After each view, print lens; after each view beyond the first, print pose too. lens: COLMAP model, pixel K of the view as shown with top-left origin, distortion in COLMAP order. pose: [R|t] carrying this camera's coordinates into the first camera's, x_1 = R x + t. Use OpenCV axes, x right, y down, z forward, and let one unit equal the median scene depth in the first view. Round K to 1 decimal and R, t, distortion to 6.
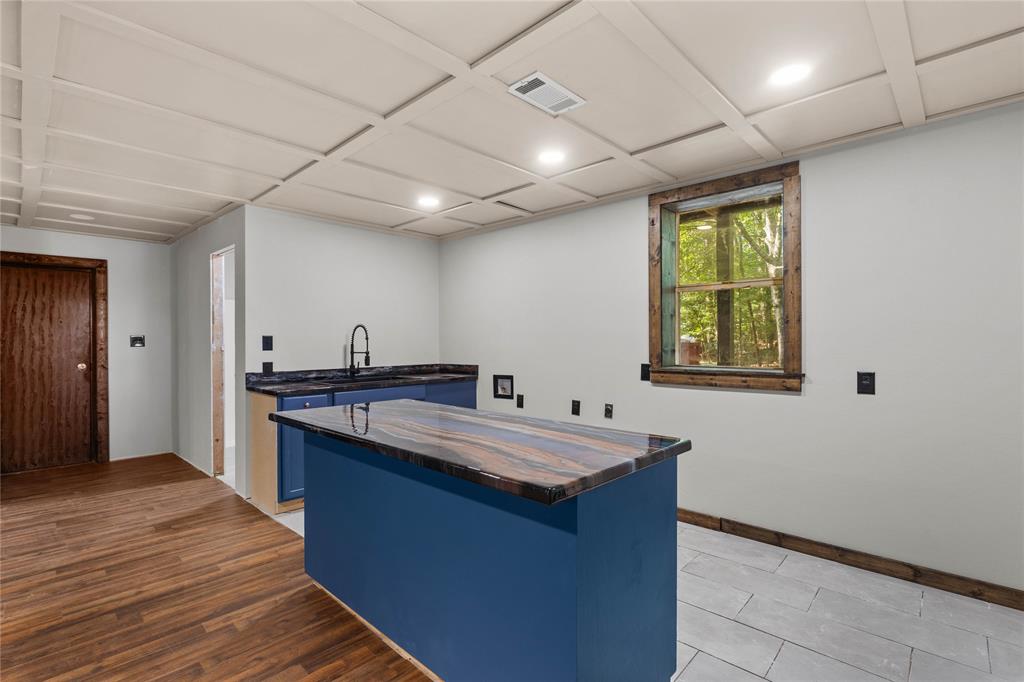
lens RADIAL K [[479.7, 0, 513.7], [0, 479.7, 343.5], [0, 0, 1]] dist [-0.003440, 0.002105]
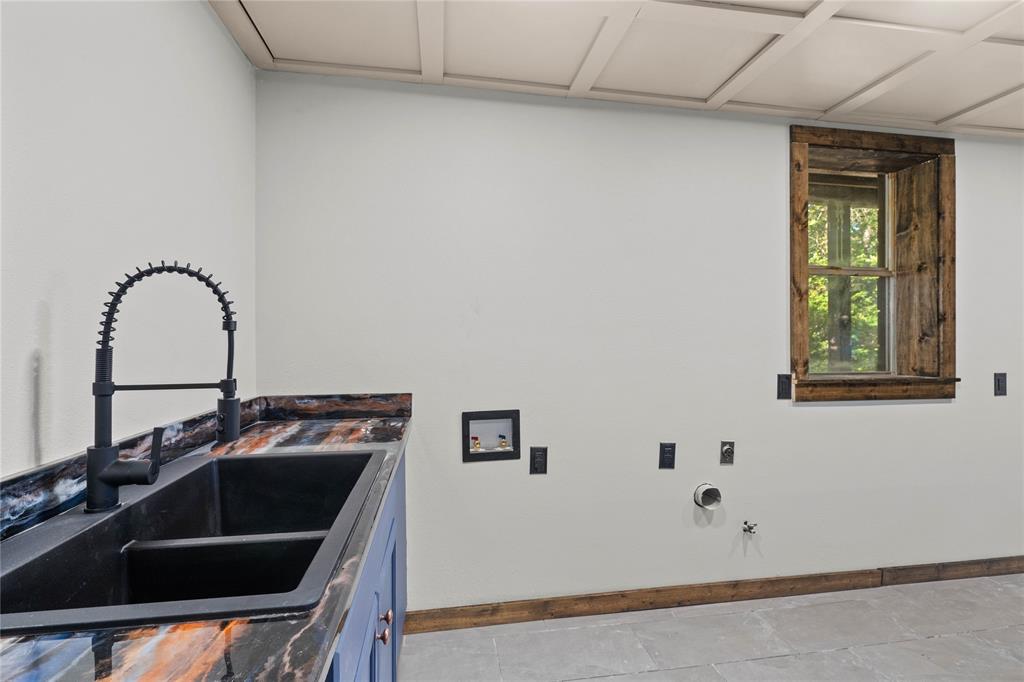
lens RADIAL K [[479.7, 0, 511.7], [0, 479.7, 336.7], [0, 0, 1]] dist [-0.003440, 0.002105]
pose [[0.609786, 0.008037, 0.792525, -0.490139], [-0.001388, 0.999958, -0.009073, -0.003412], [-0.792565, 0.004433, 0.609772, 0.892192]]
